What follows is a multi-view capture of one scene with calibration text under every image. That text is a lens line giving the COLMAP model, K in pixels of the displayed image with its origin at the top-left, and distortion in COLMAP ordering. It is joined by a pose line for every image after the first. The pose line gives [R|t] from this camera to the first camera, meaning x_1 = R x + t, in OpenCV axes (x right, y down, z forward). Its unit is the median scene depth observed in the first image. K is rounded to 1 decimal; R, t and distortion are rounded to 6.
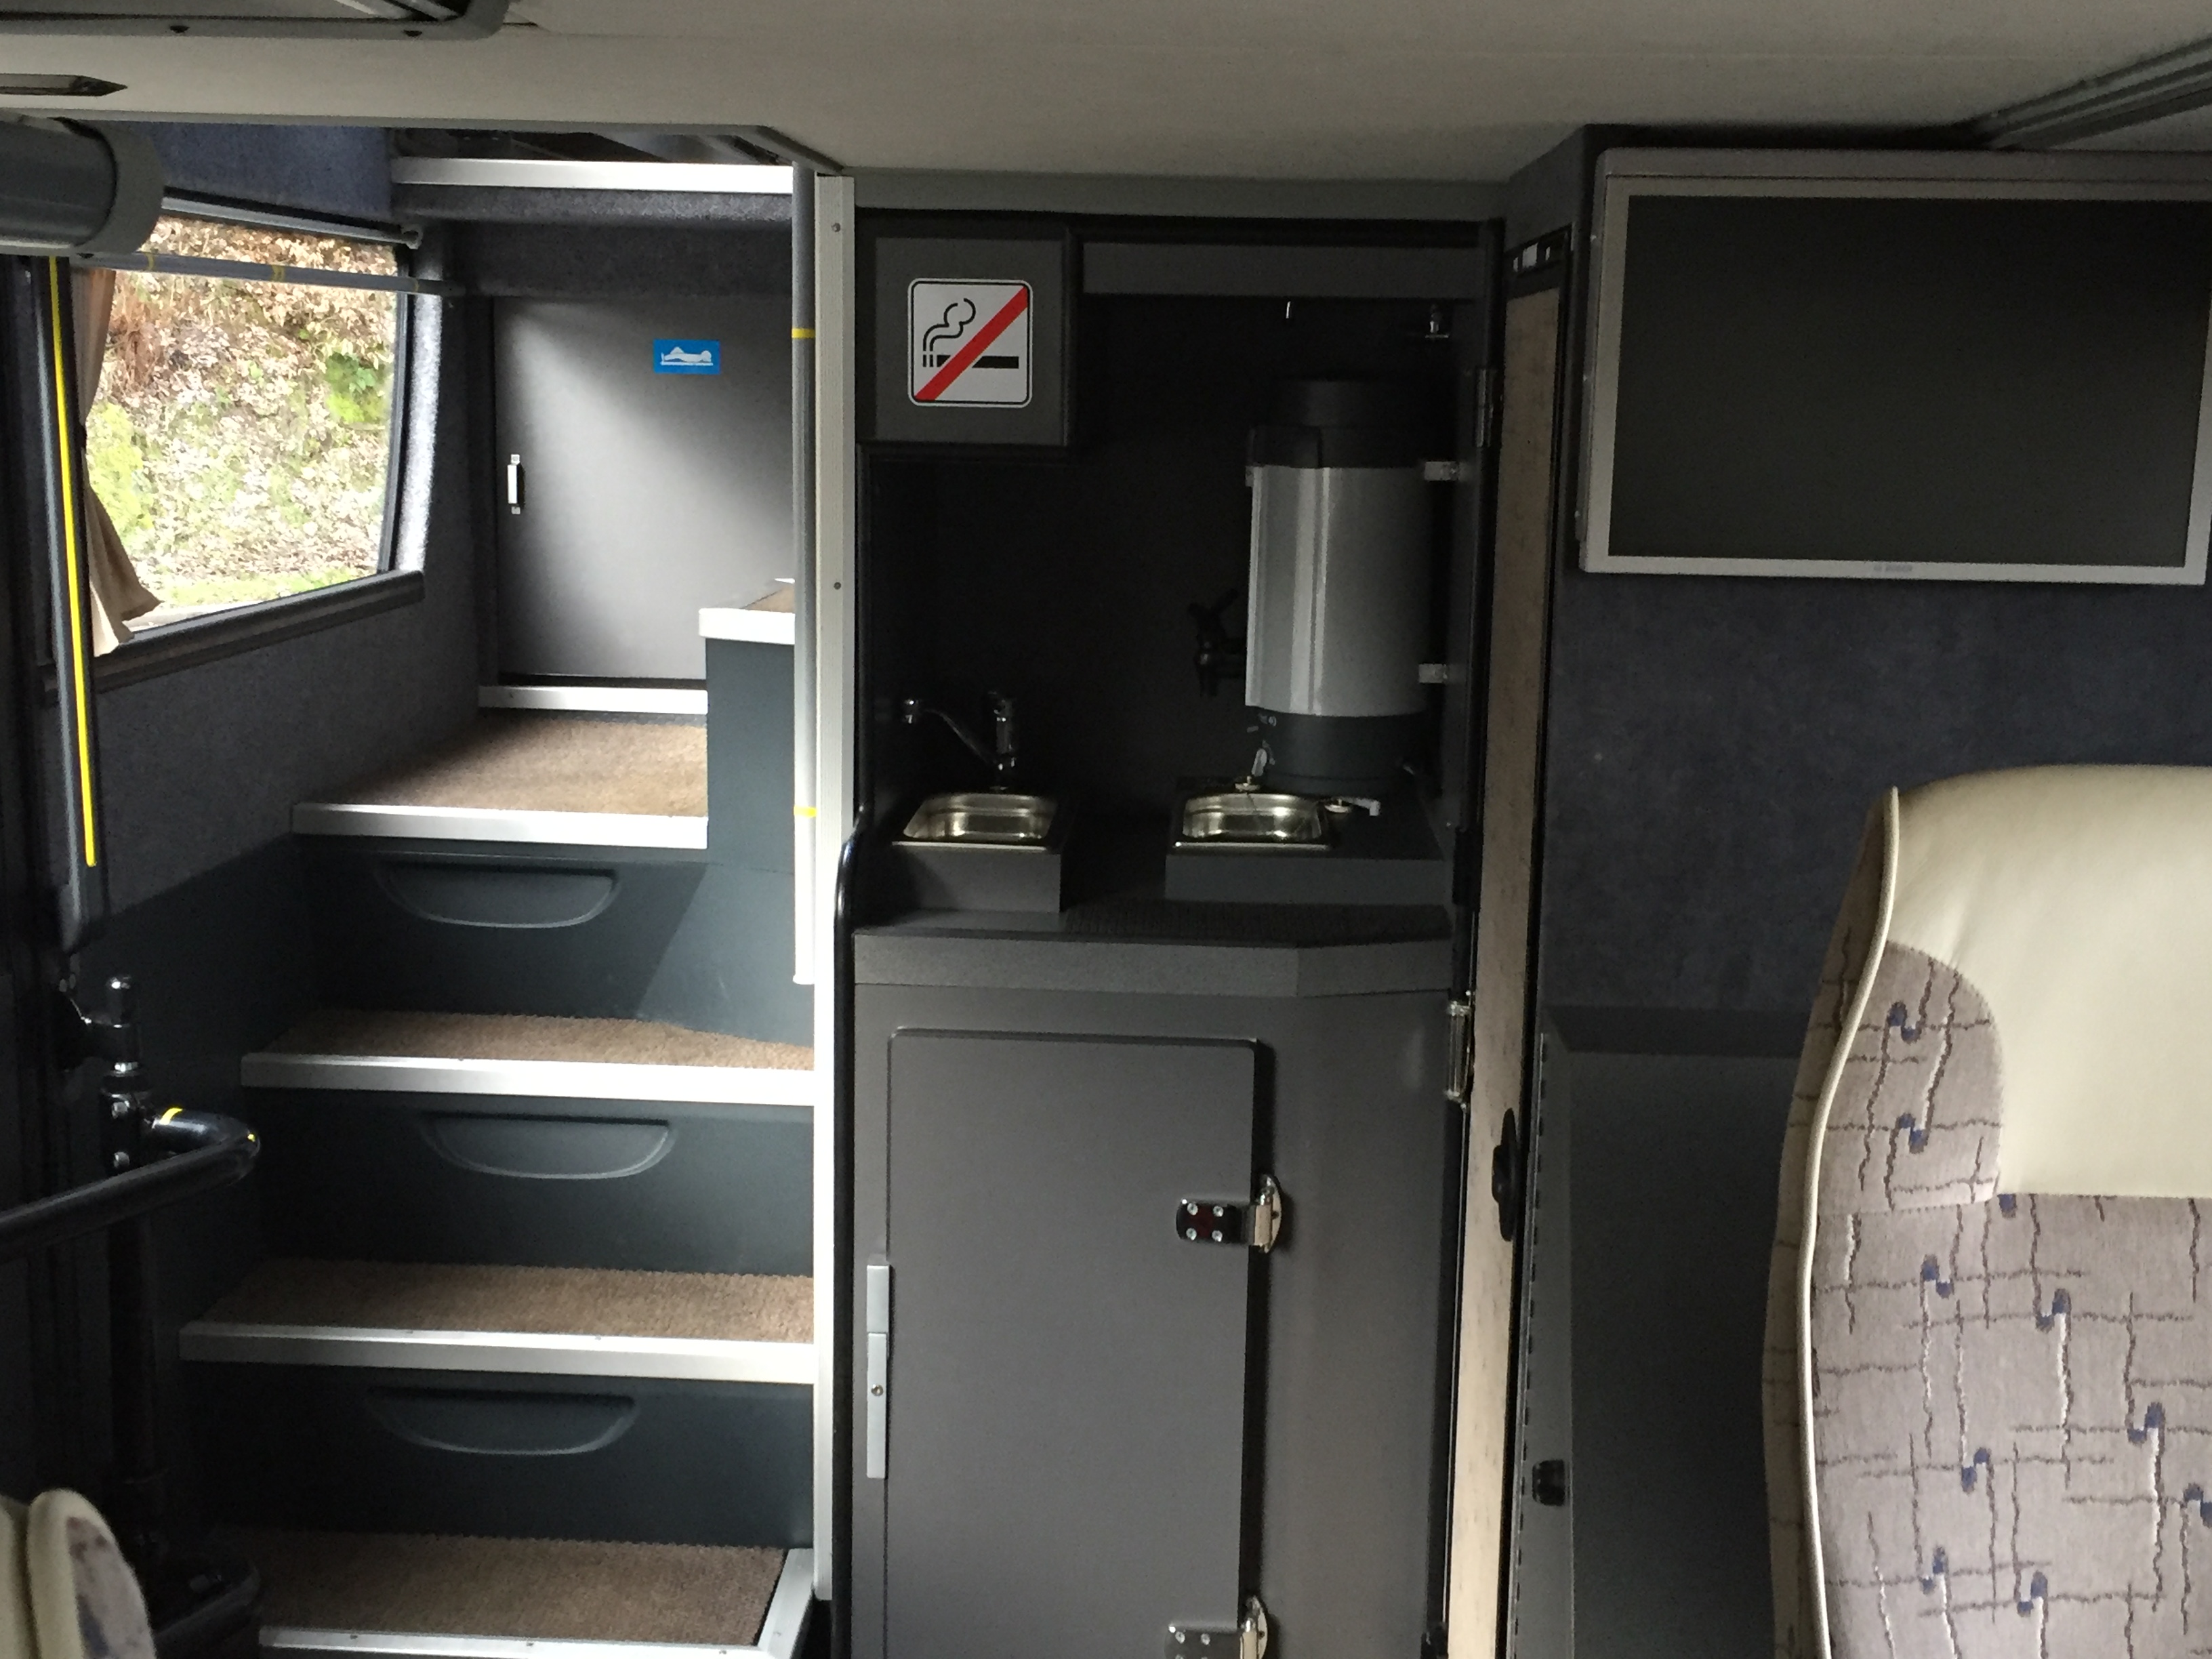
lens RADIAL K [[2498.6, 0, 1110.2], [0, 2498.6, 823.9], [0, 0, 1]] dist [0.063981, 0.000000]
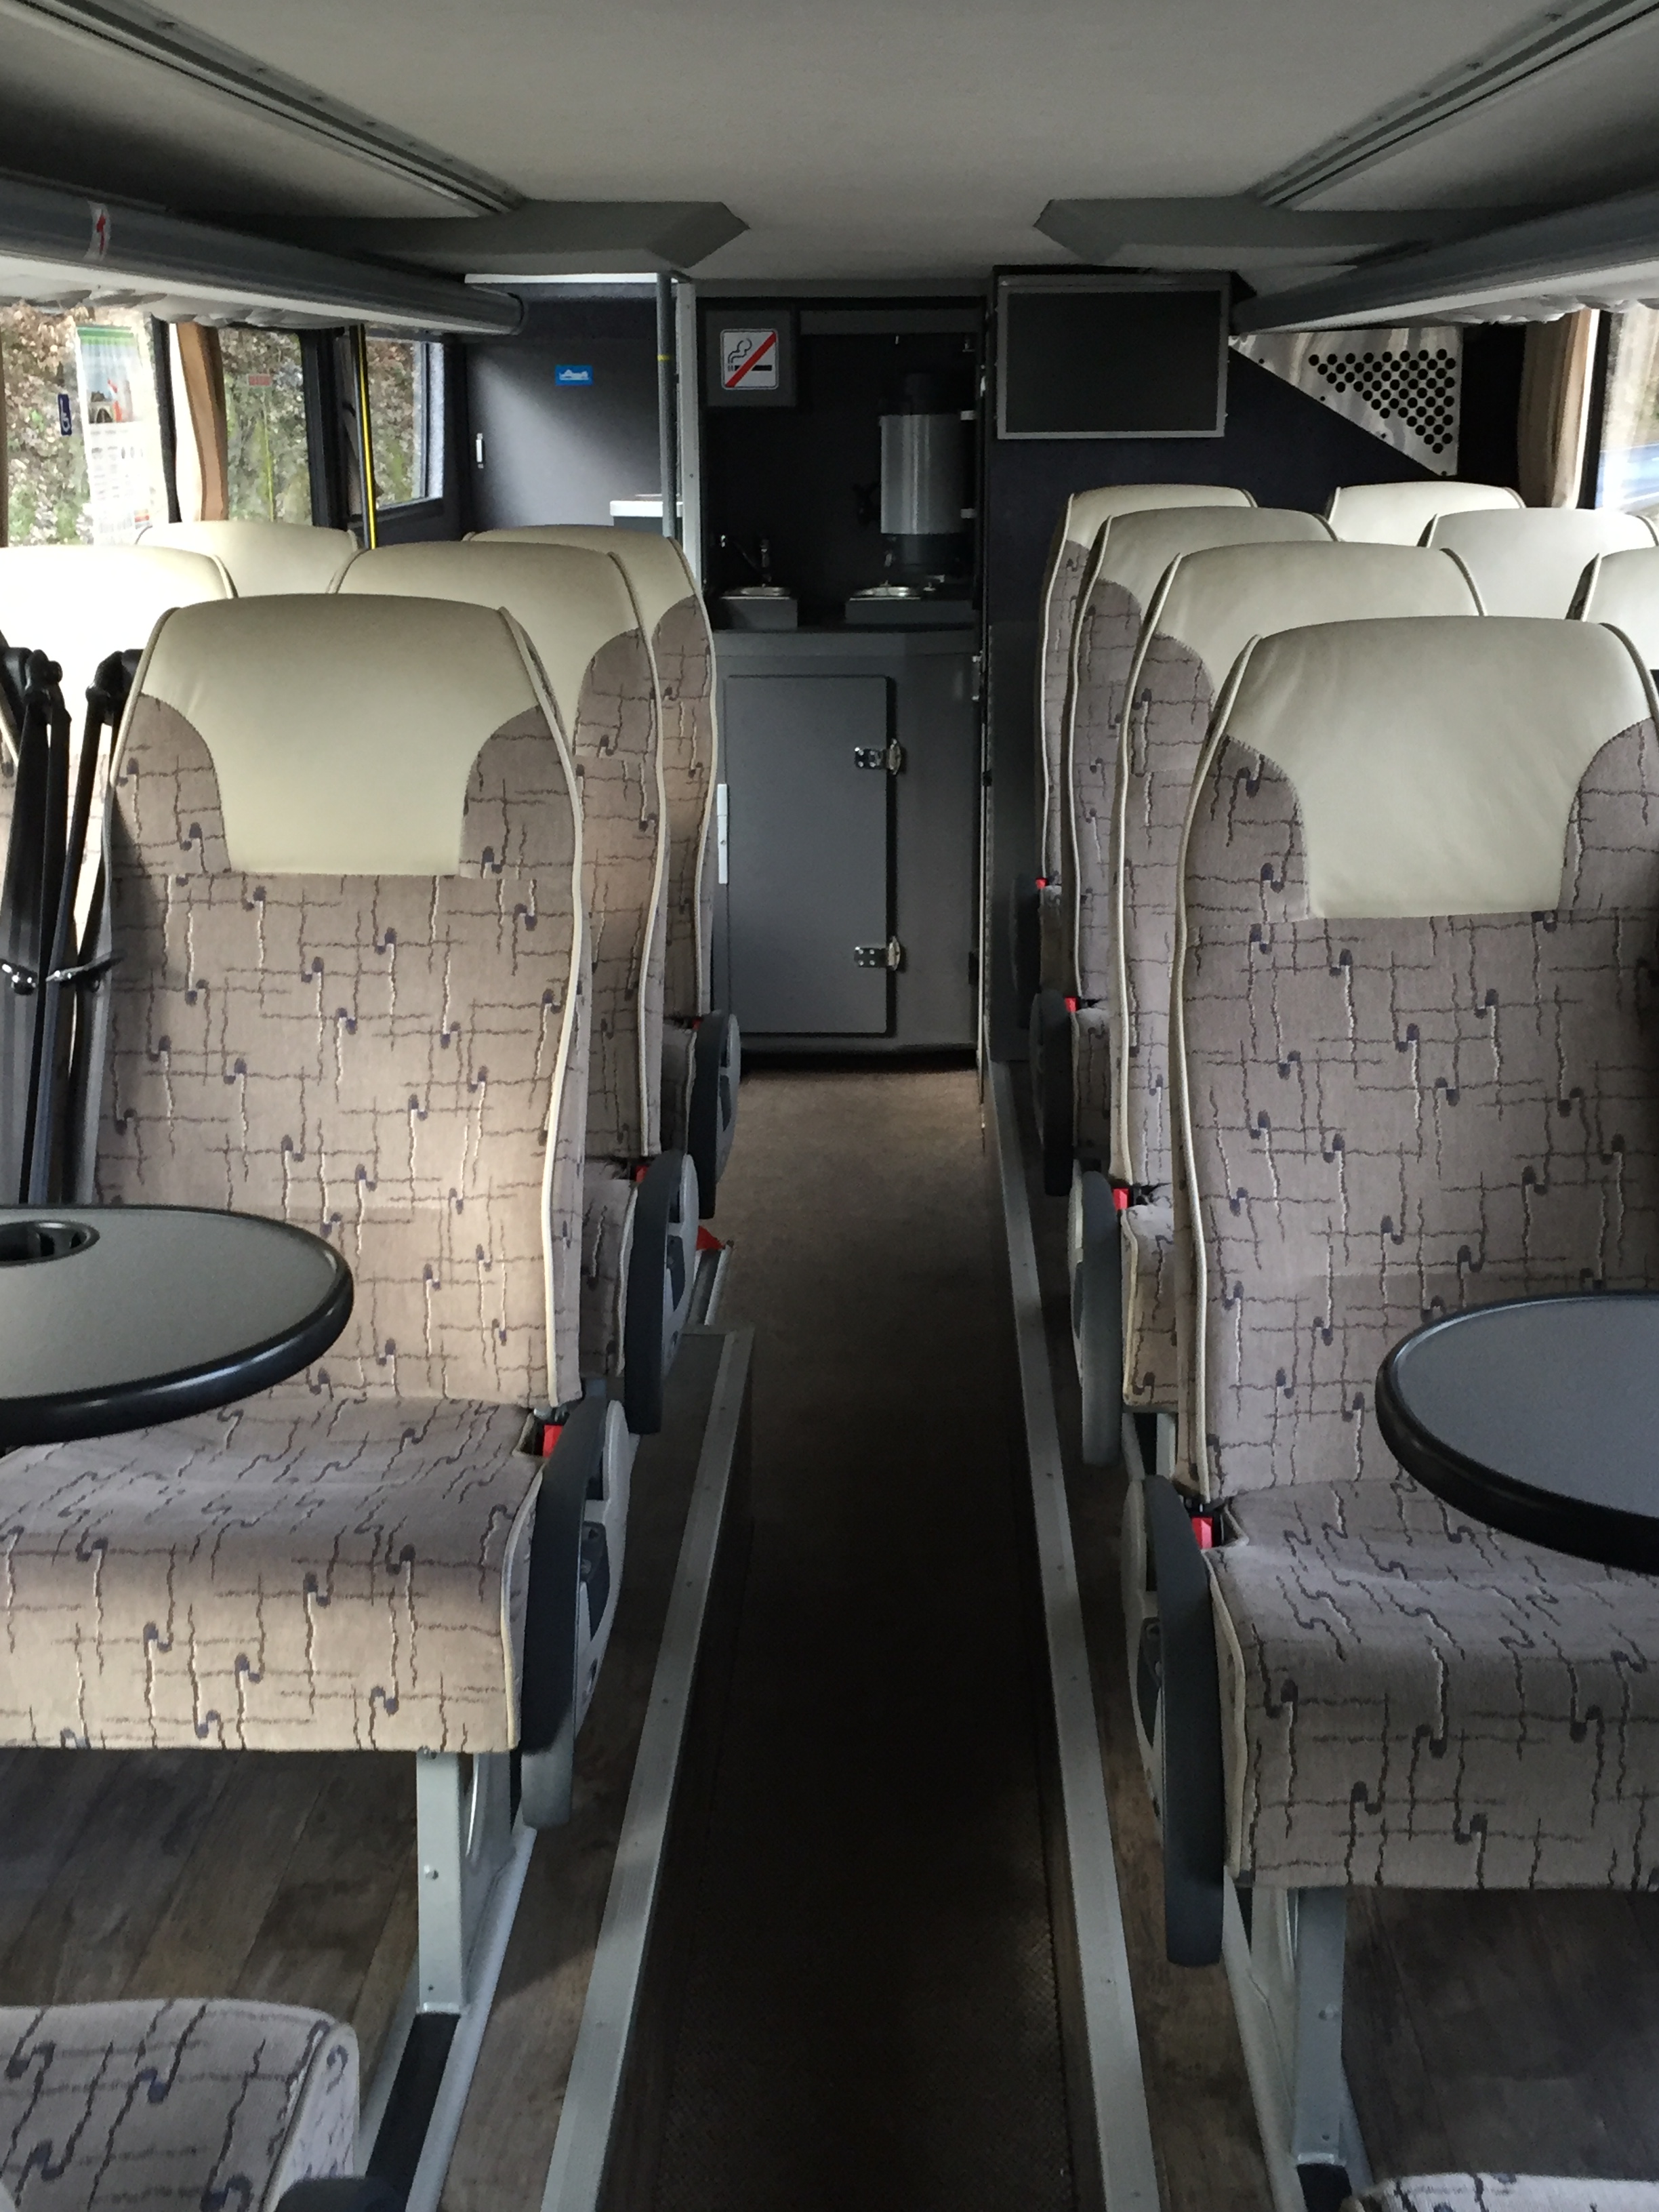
lens RADIAL K [[2498.6, 0, 822.4], [0, 2498.6, 1112.8], [0, 0, 1]] dist [0.063981, 0.000000]
pose [[0.999586, -0.028437, 0.004472, -0.020296], [0.027880, 0.995028, 0.095611, 0.249507], [-0.007169, -0.095447, 0.995409, -1.222618]]
